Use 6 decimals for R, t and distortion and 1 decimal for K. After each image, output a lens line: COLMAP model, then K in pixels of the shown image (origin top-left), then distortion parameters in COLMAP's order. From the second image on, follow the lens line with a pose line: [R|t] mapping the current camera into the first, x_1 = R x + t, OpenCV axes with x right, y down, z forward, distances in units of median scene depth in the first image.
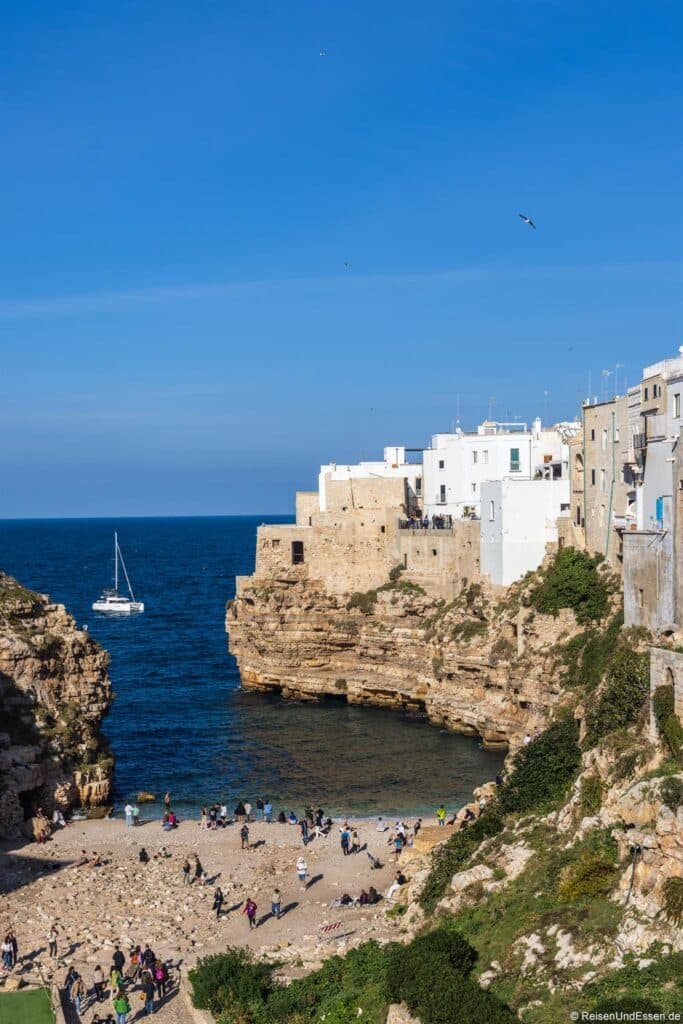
lens RADIAL K [[1369.6, 0, 390.1], [0, 1369.6, 592.4], [0, 0, 1]] dist [-0.003485, -0.015773]
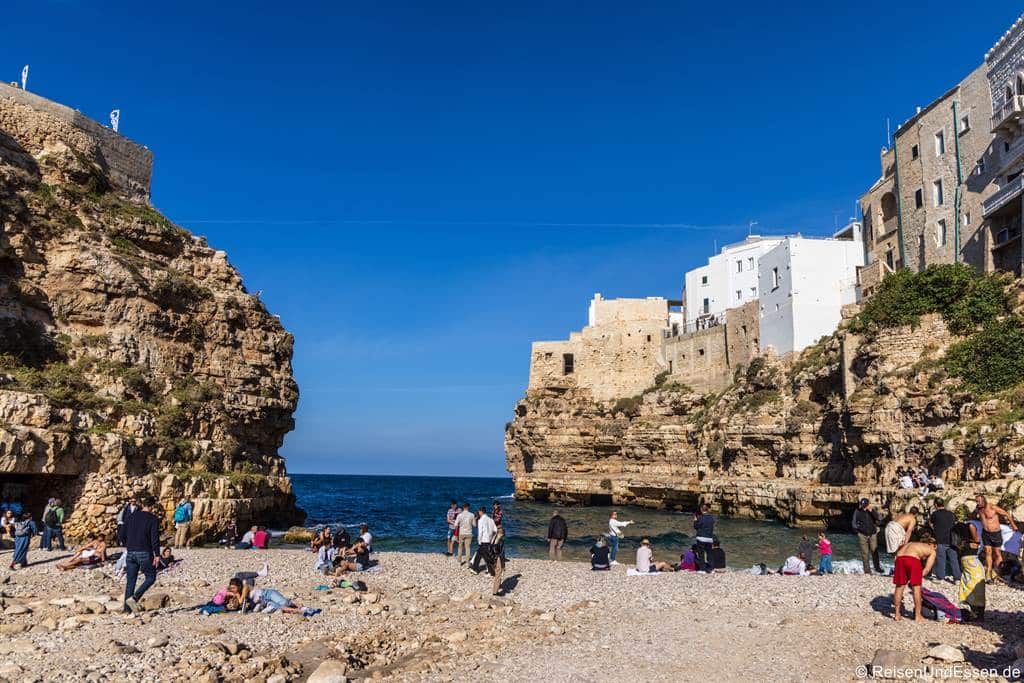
lens RADIAL K [[711.9, 0, 533.4], [0, 711.9, 353.6], [0, 0, 1]] dist [0.003772, 0.000105]
pose [[0.991238, 0.012594, -0.131484, -0.021202], [-0.042150, 0.973560, -0.224509, 0.093323], [0.125180, 0.228084, 0.965561, 0.463335]]
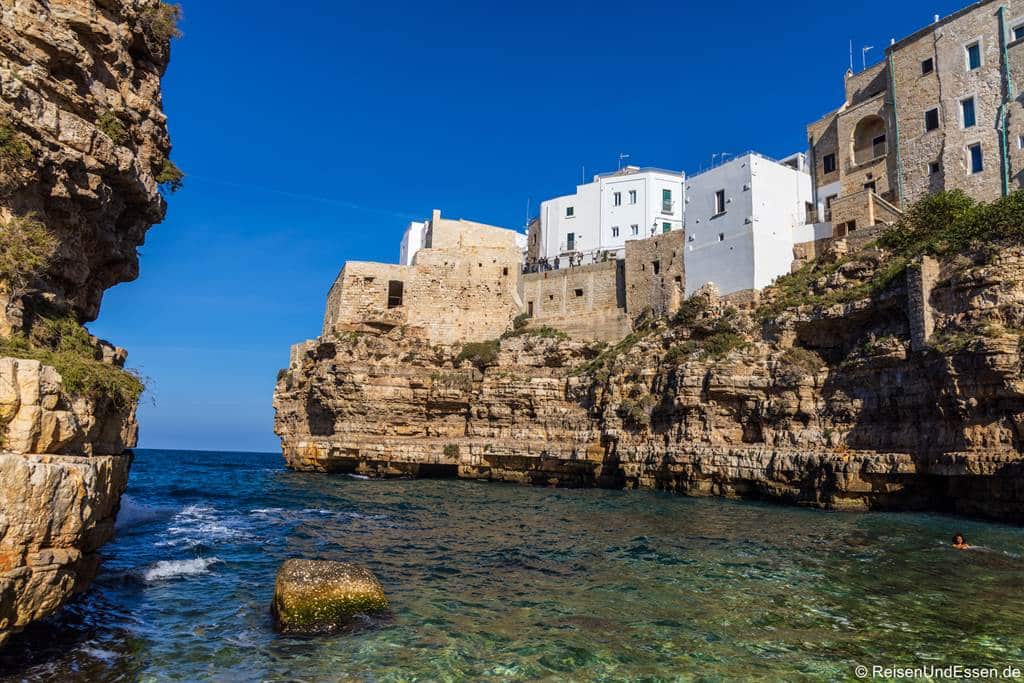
lens RADIAL K [[687.0, 0, 515.4], [0, 687.0, 339.3], [0, 0, 1]] dist [0.007928, 0.001289]
pose [[0.947931, 0.099366, 0.302577, -0.125190], [-0.028447, 0.972701, -0.230311, 0.093762], [-0.317202, 0.209712, 0.924881, 0.615636]]
